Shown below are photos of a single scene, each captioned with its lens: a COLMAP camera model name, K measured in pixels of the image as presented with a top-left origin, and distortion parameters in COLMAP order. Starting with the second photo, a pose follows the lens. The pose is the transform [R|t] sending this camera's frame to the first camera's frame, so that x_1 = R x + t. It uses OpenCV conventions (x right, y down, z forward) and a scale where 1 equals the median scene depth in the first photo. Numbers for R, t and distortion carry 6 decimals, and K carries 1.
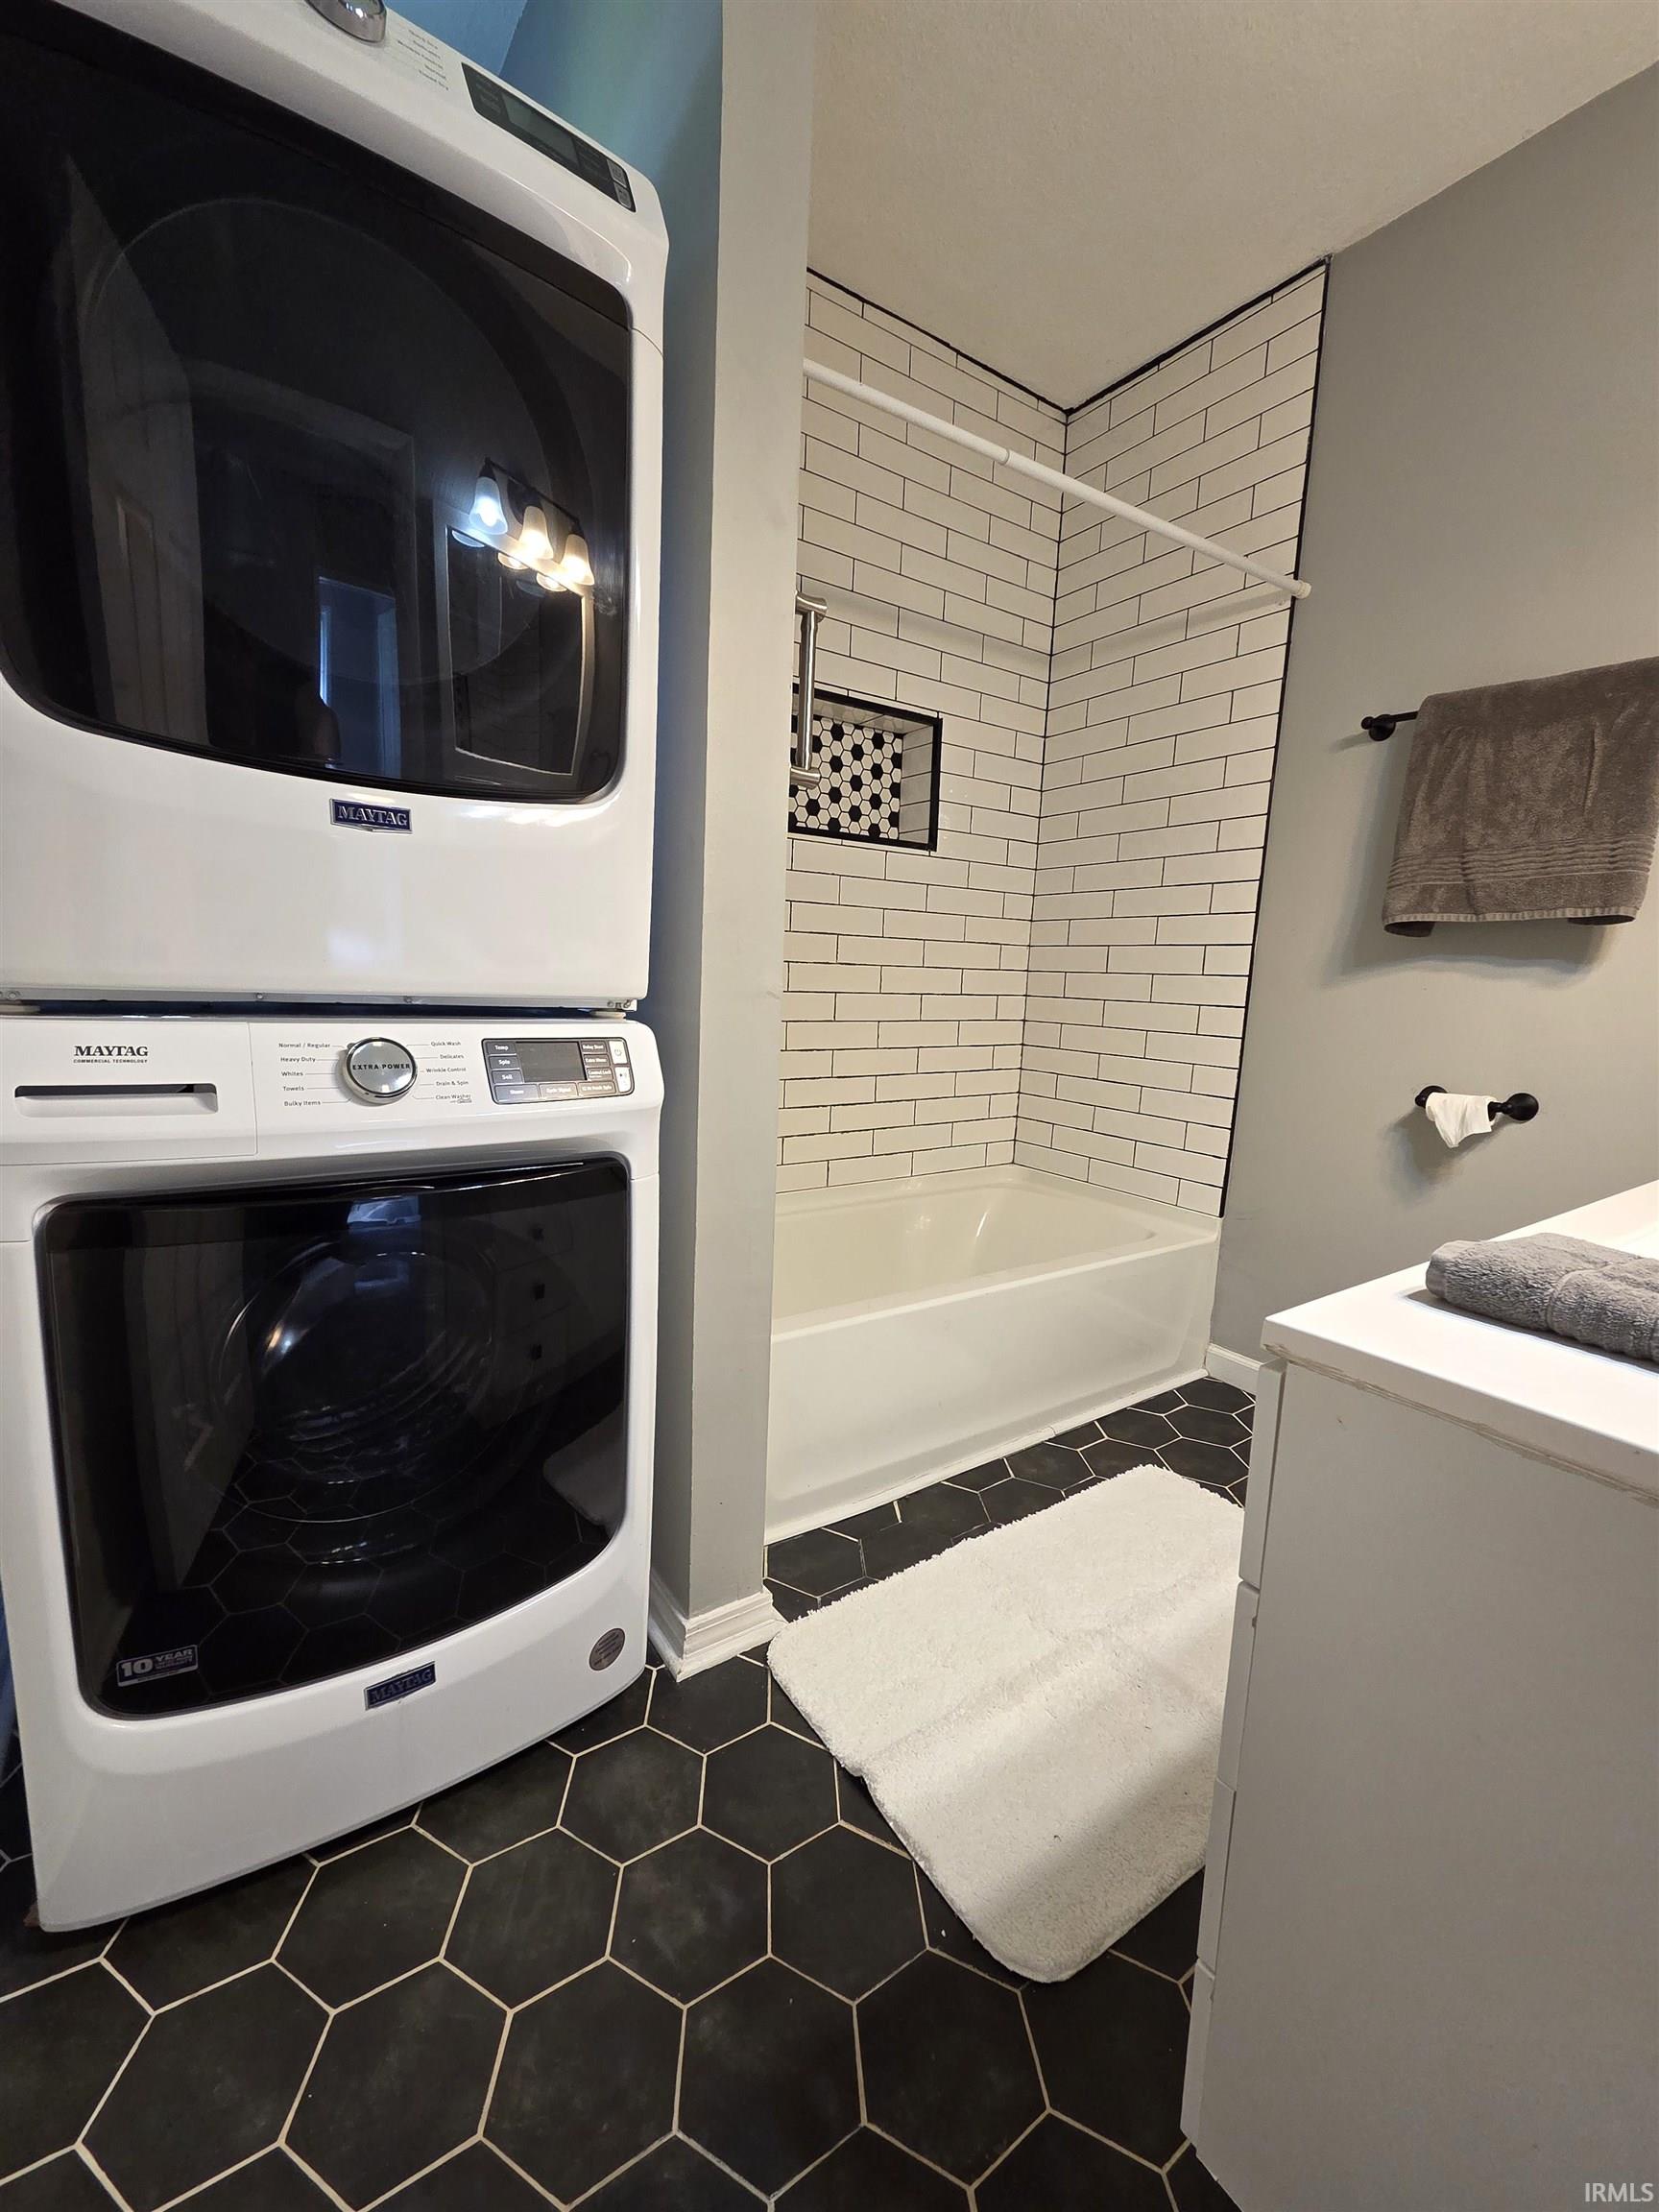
lens RADIAL K [[911.8, 0, 816.9], [0, 911.8, 1109.9], [0, 0, 1]] dist [-0.000159, 0.000890]
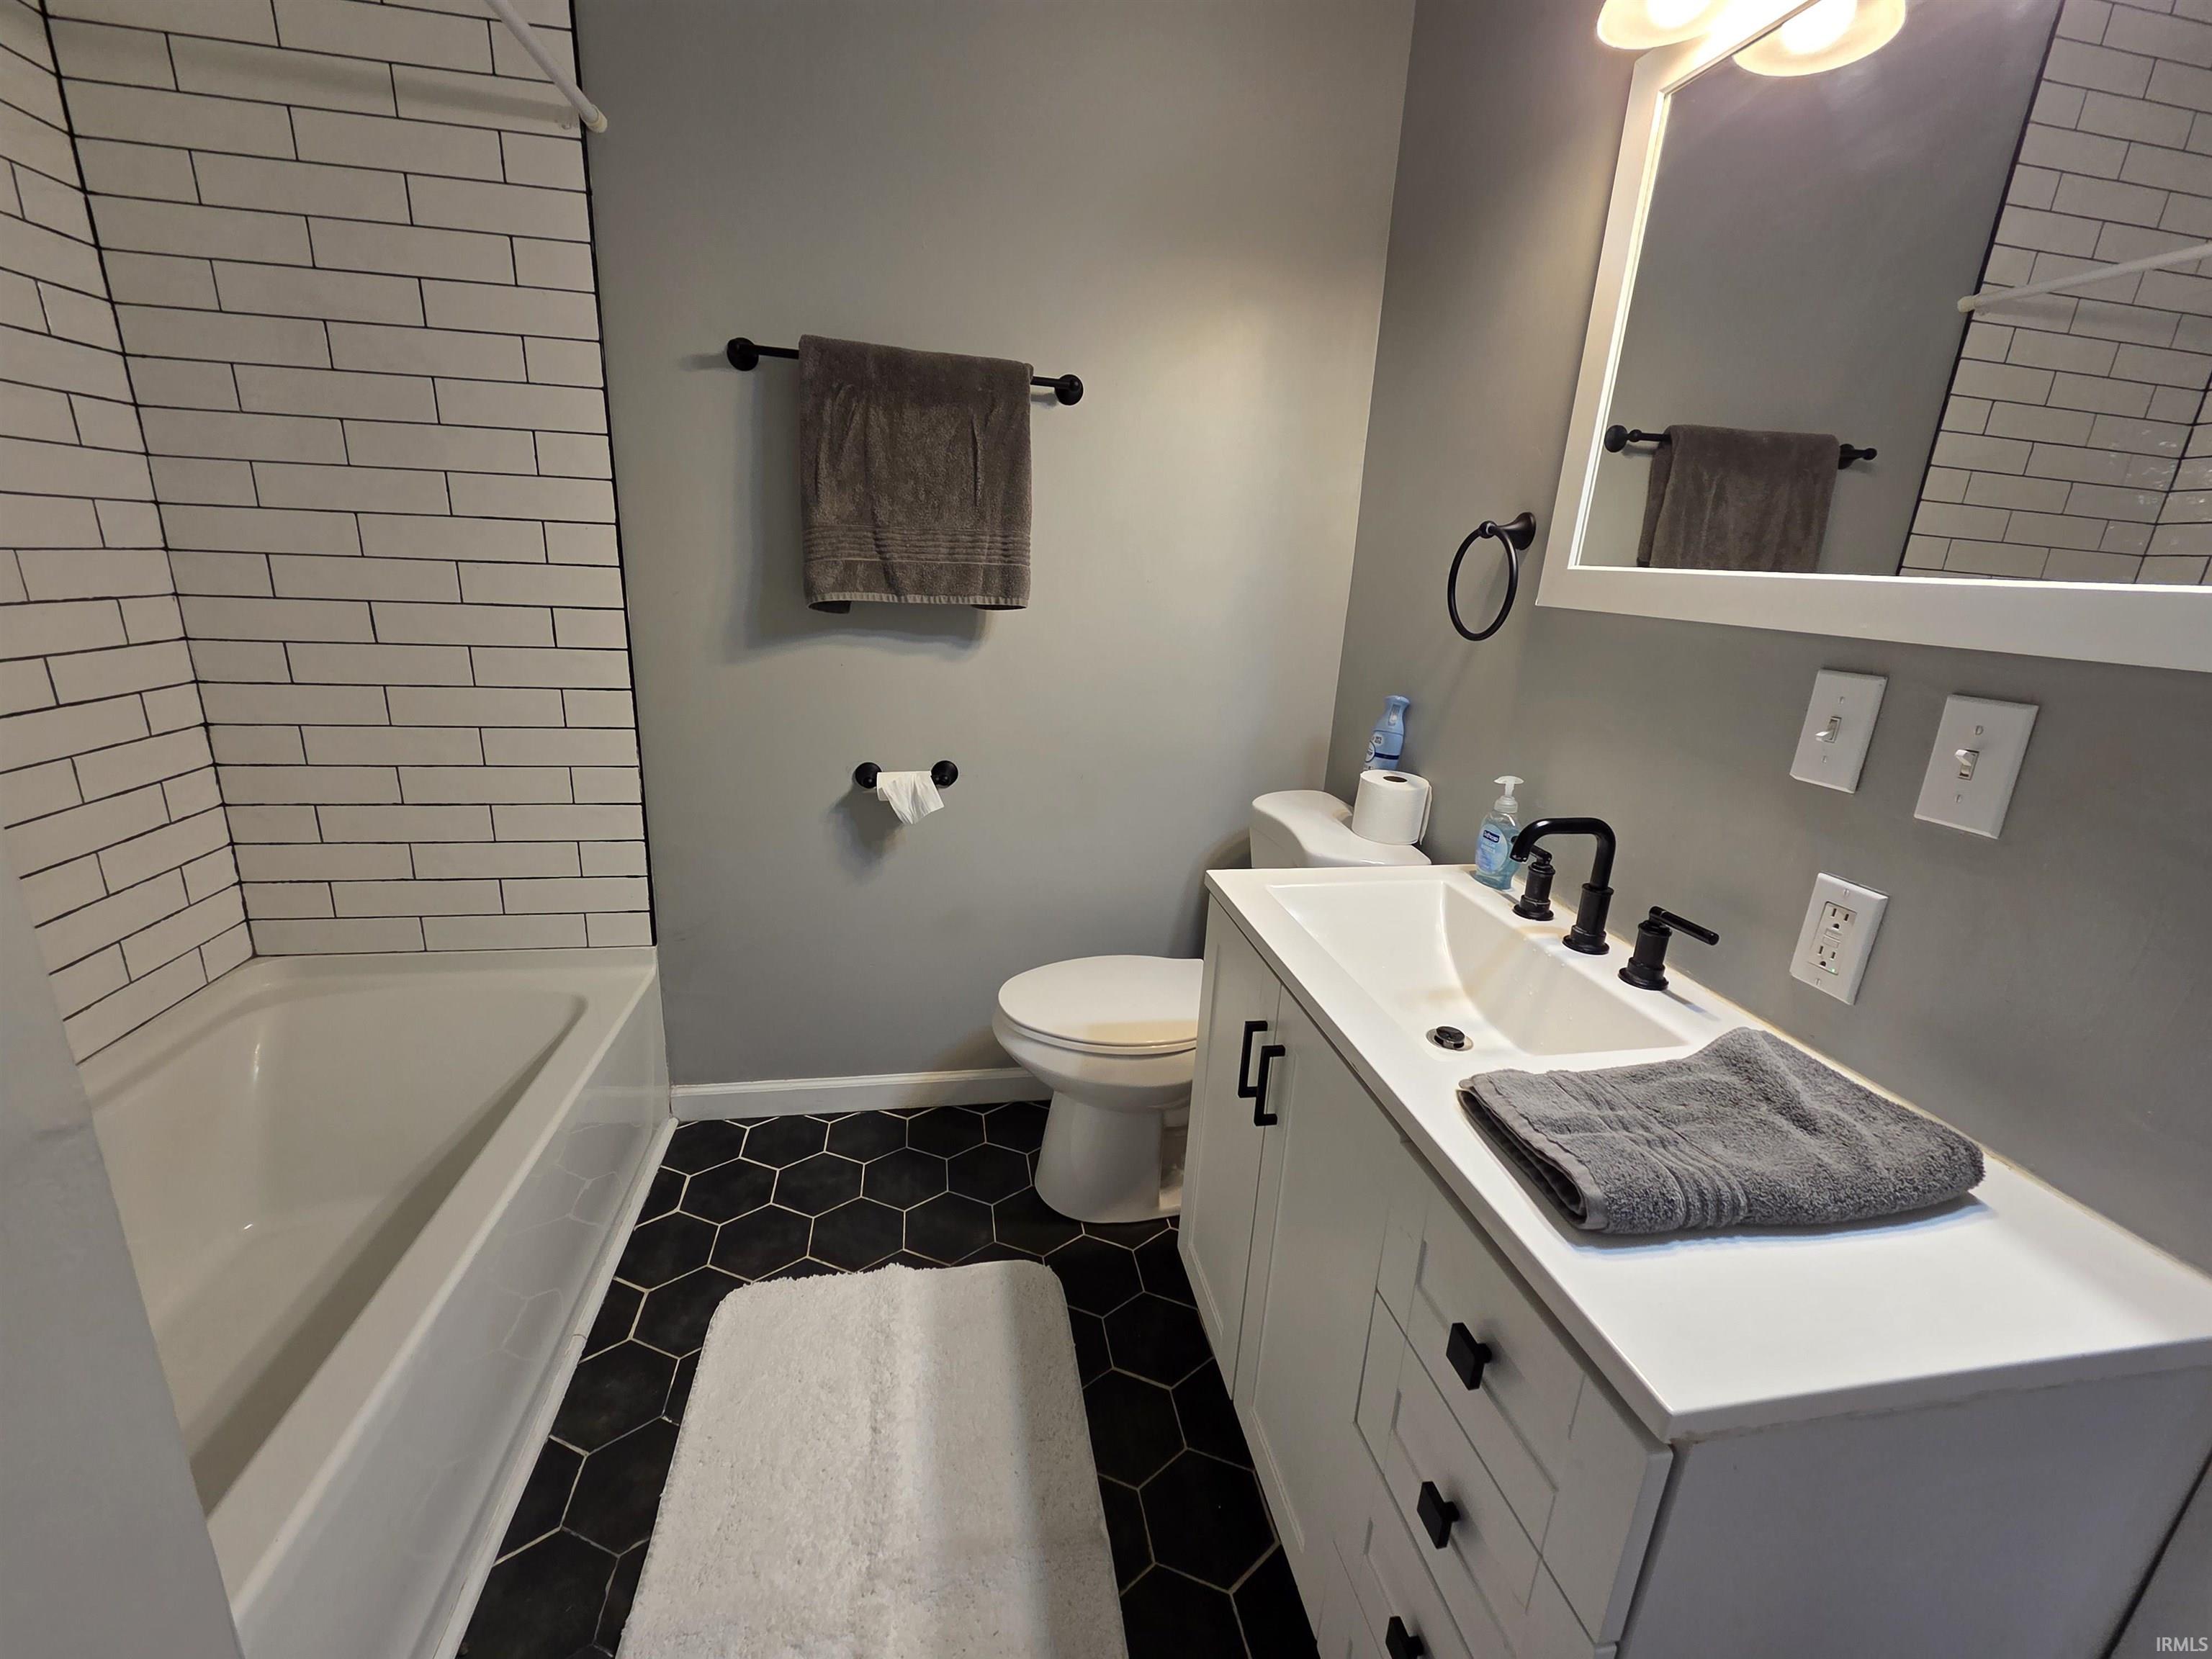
lens RADIAL K [[911.8, 0, 1102.1], [0, 911.8, 821.3], [0, 0, 1]] dist [-0.000159, 0.000890]
pose [[0.407132, -0.265659, 0.873881, -0.102035], [0.109048, 0.964061, 0.242269, -0.183664], [-0.906836, -0.003340, 0.421470, 0.368319]]
